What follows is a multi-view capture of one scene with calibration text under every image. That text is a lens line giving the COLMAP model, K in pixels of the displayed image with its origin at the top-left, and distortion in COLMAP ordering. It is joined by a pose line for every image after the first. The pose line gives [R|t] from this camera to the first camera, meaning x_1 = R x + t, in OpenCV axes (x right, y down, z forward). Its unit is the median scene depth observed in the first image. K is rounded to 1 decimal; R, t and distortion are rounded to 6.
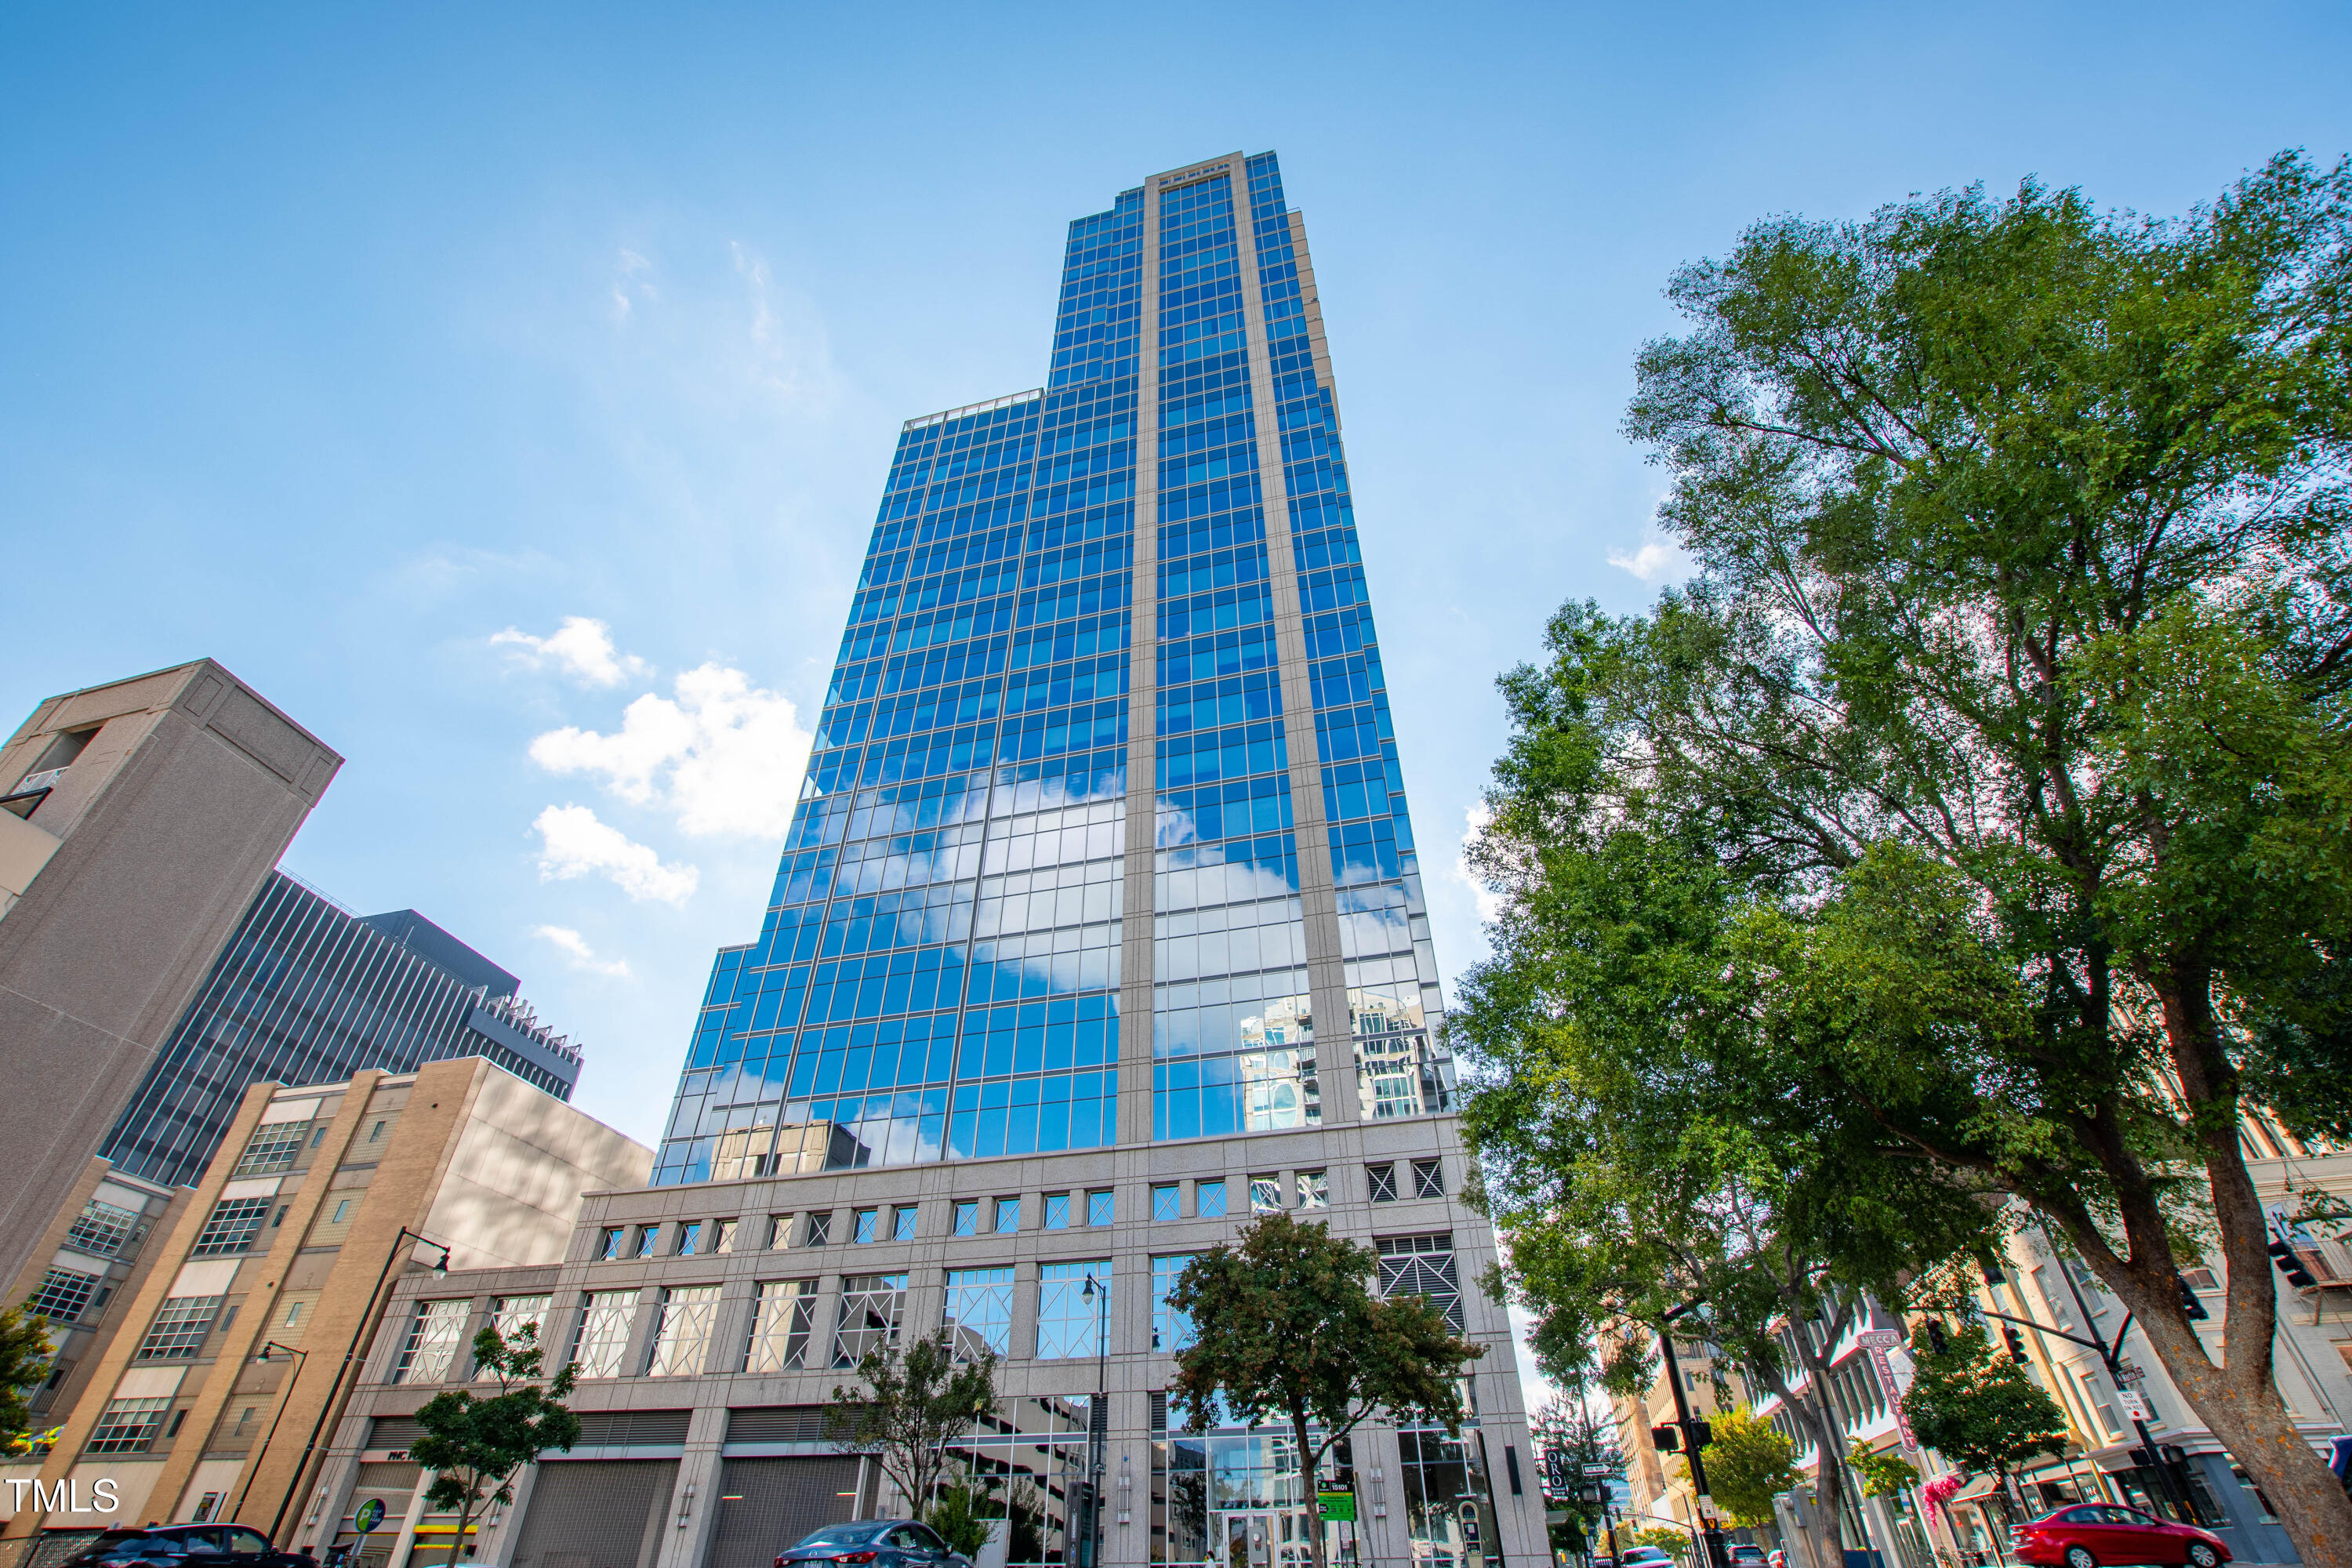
lens RADIAL K [[999.7, 0, 1184.5], [0, 999.7, 770.7], [0, 0, 1]] dist [0.002174, -0.004487]
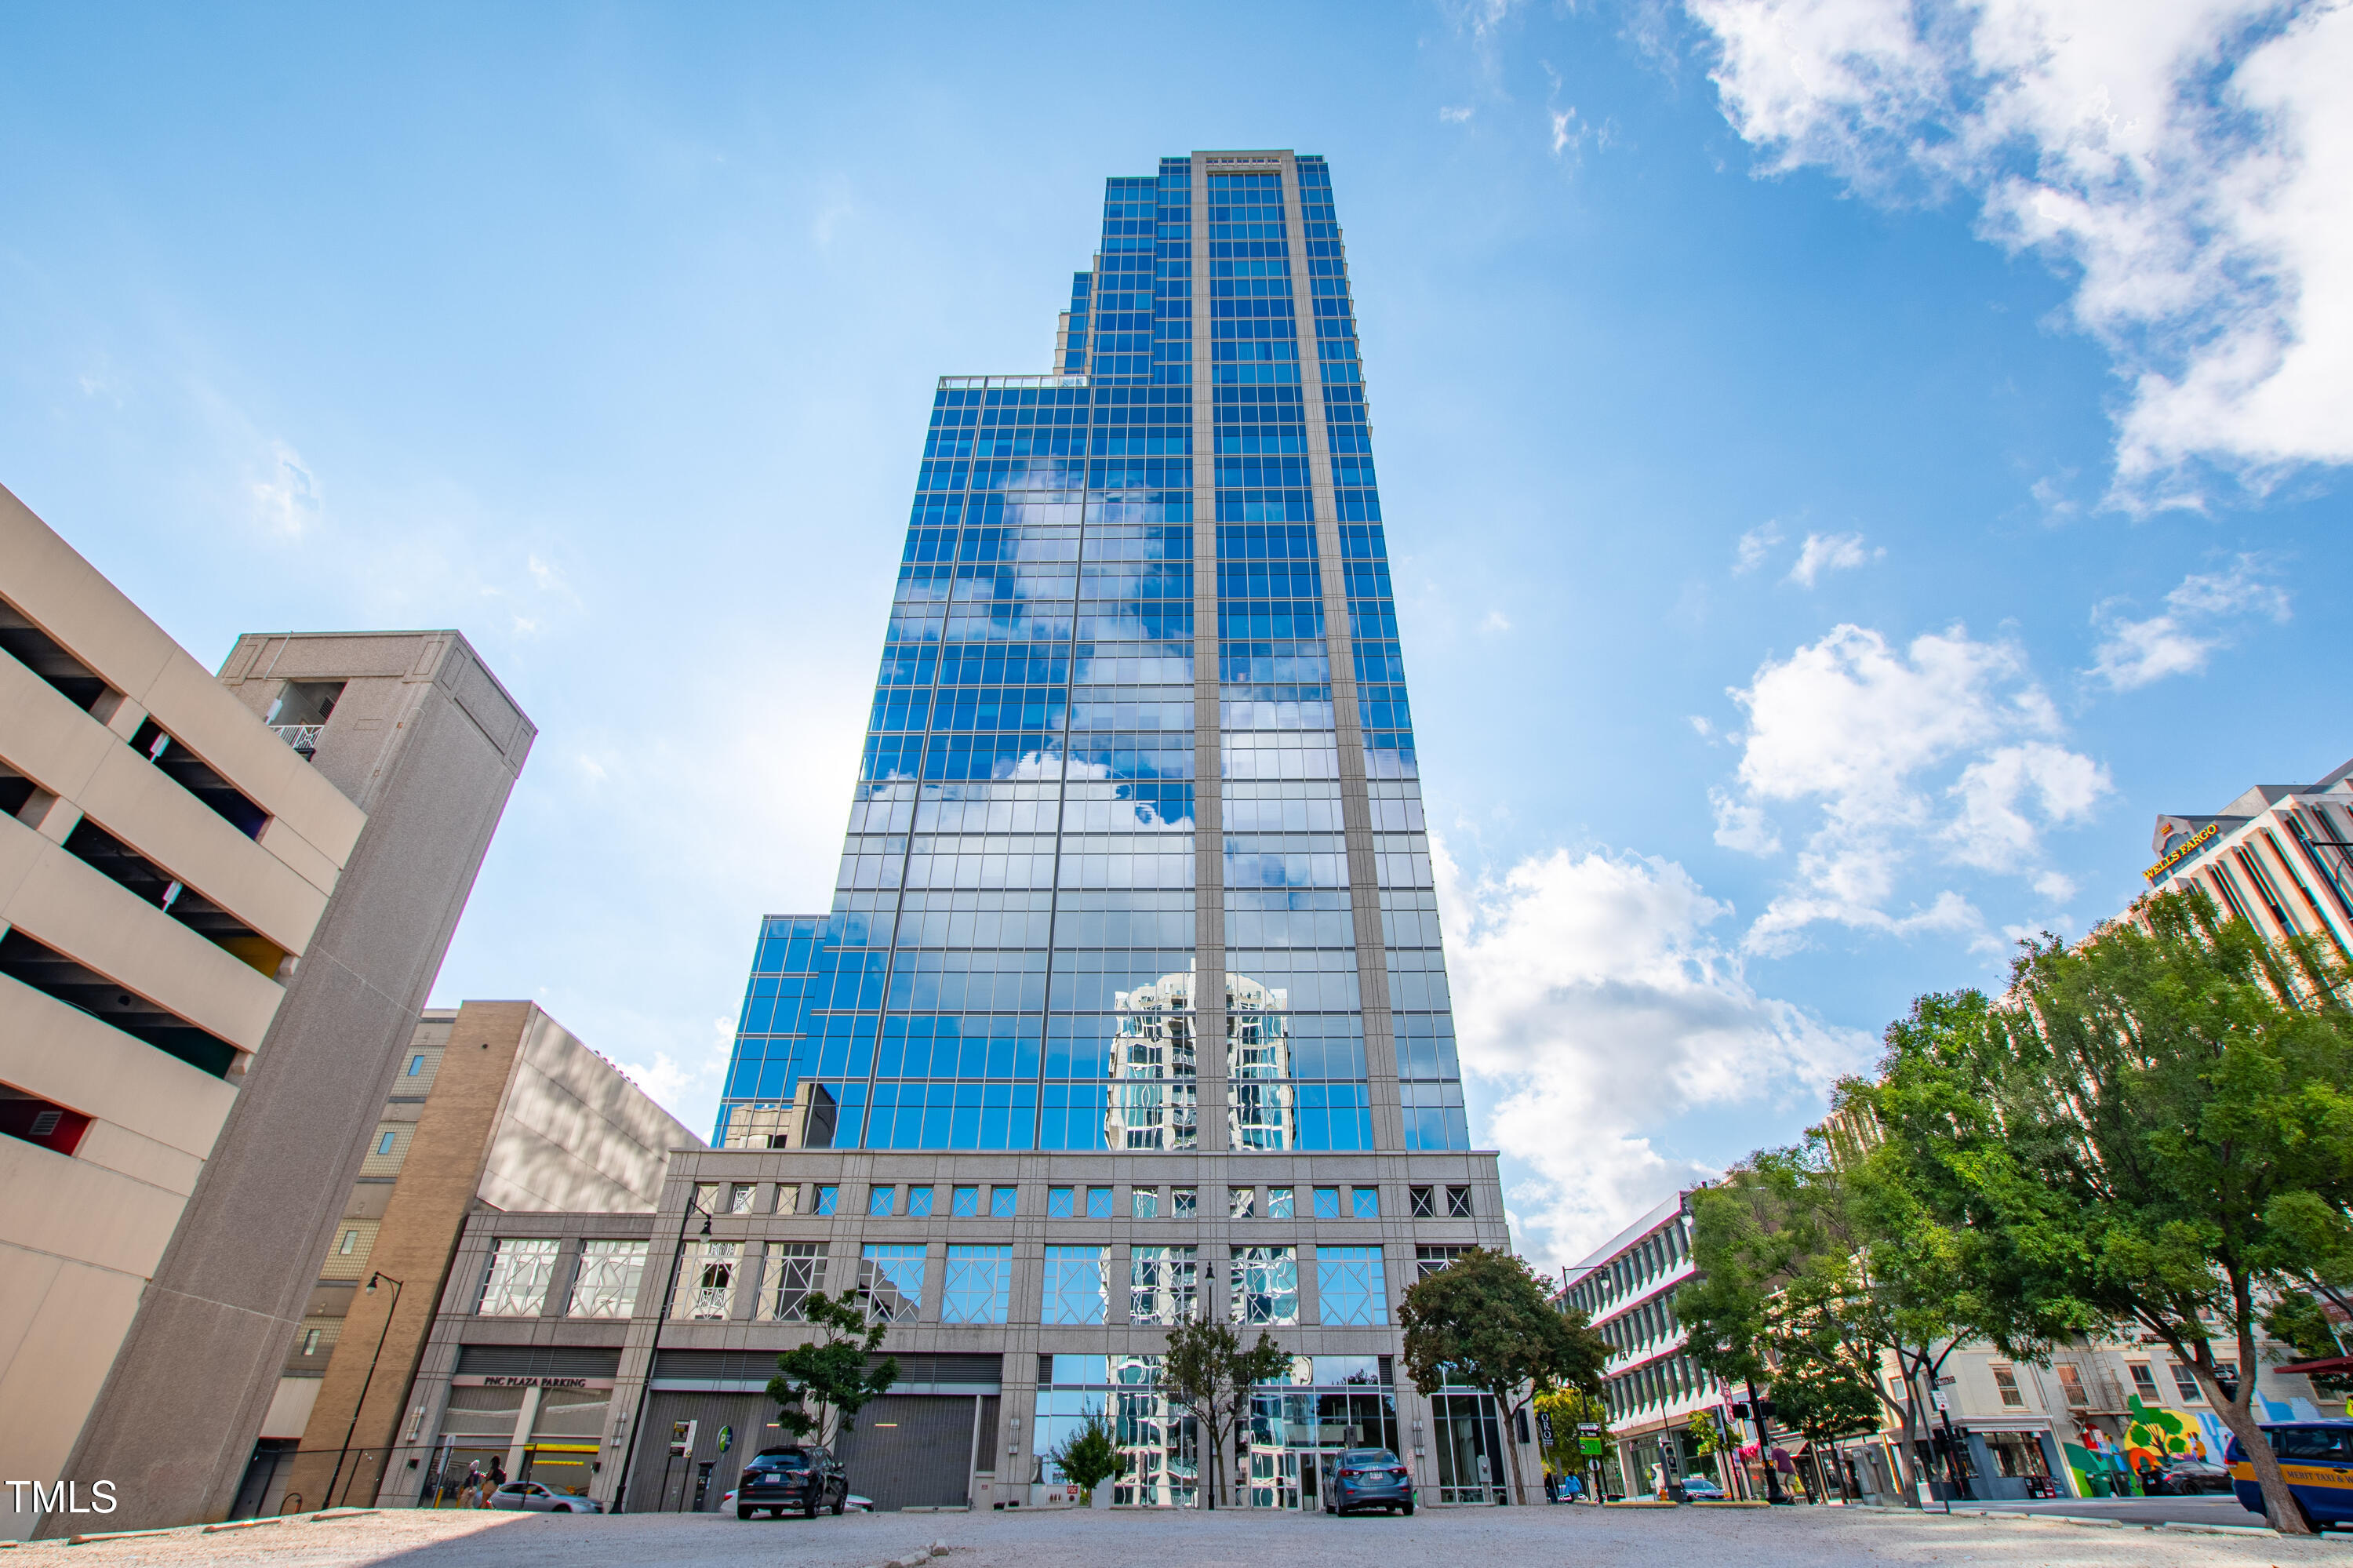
lens RADIAL K [[1077.6, 0, 1176.5], [0, 1077.6, 784.0], [0, 0, 1]] dist [-0.000337, -0.000136]
pose [[0.972657, 0.141540, 0.184134, -0.239041], [-0.155478, 0.985794, 0.063528, -0.077411], [-0.172526, -0.090420, 0.980846, -0.119662]]
